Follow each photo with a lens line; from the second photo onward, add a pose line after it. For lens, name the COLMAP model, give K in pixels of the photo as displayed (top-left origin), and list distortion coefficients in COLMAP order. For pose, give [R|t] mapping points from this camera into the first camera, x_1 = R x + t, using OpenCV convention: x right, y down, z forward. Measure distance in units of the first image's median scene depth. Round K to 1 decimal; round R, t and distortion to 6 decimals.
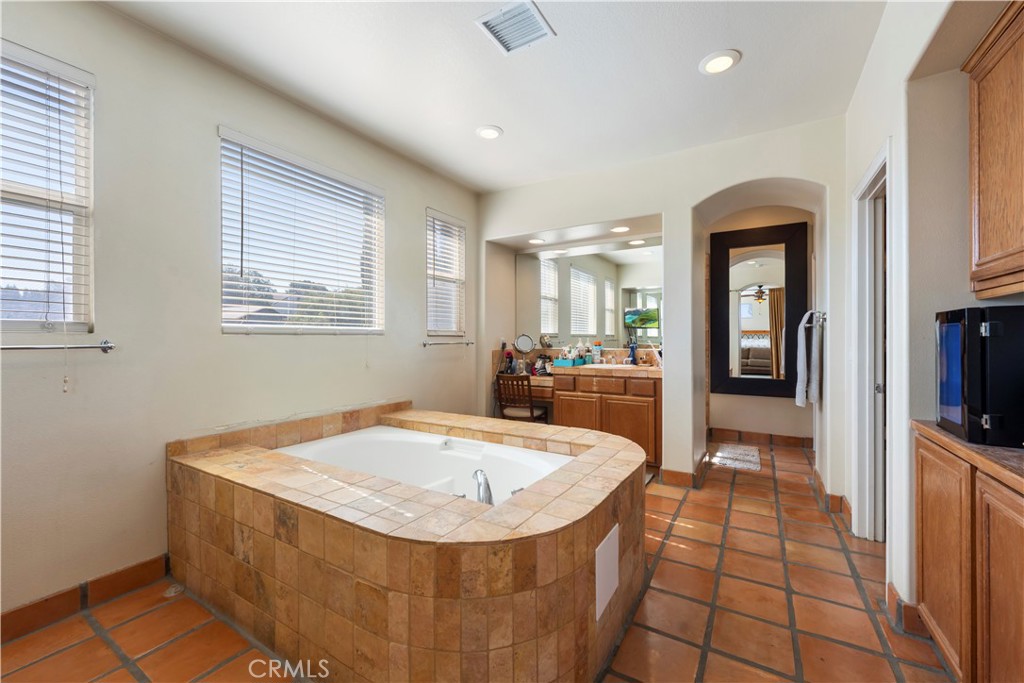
lens RADIAL K [[408.2, 0, 512.0], [0, 408.2, 338.4], [0, 0, 1]] dist [0.003623, -0.000434]
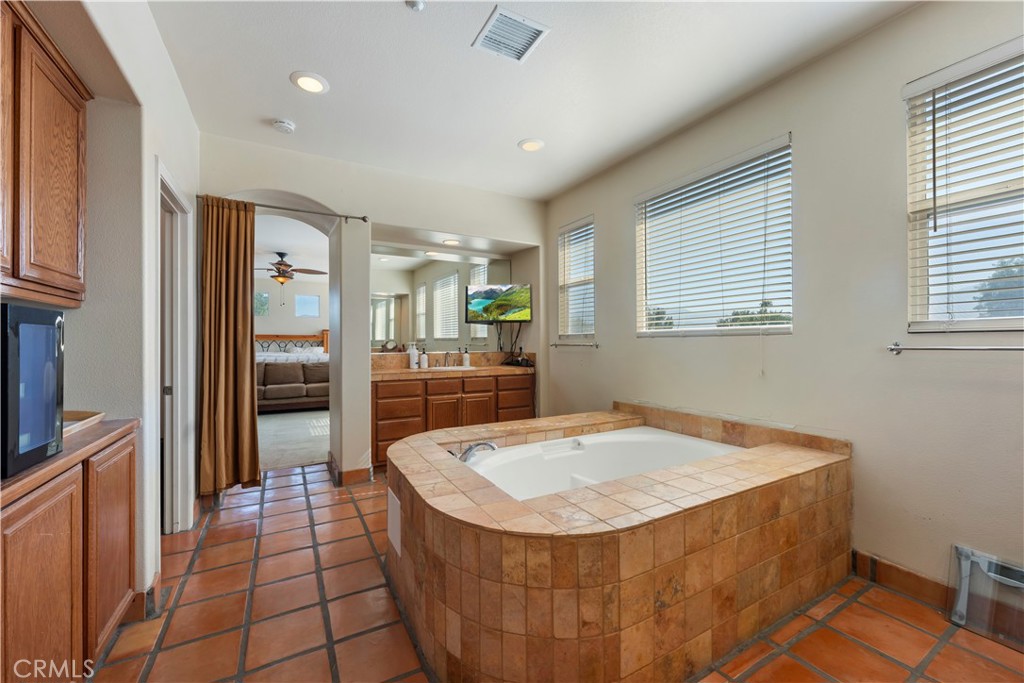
lens RADIAL K [[408.2, 0, 511.7], [0, 408.2, 341.3], [0, 0, 1]] dist [0.003623, -0.000434]
pose [[-0.493011, 0.001120, -0.870022, 0.851702], [0.007991, 0.999963, -0.003241, 0.003604], [0.869986, -0.008550, -0.493001, 1.424359]]
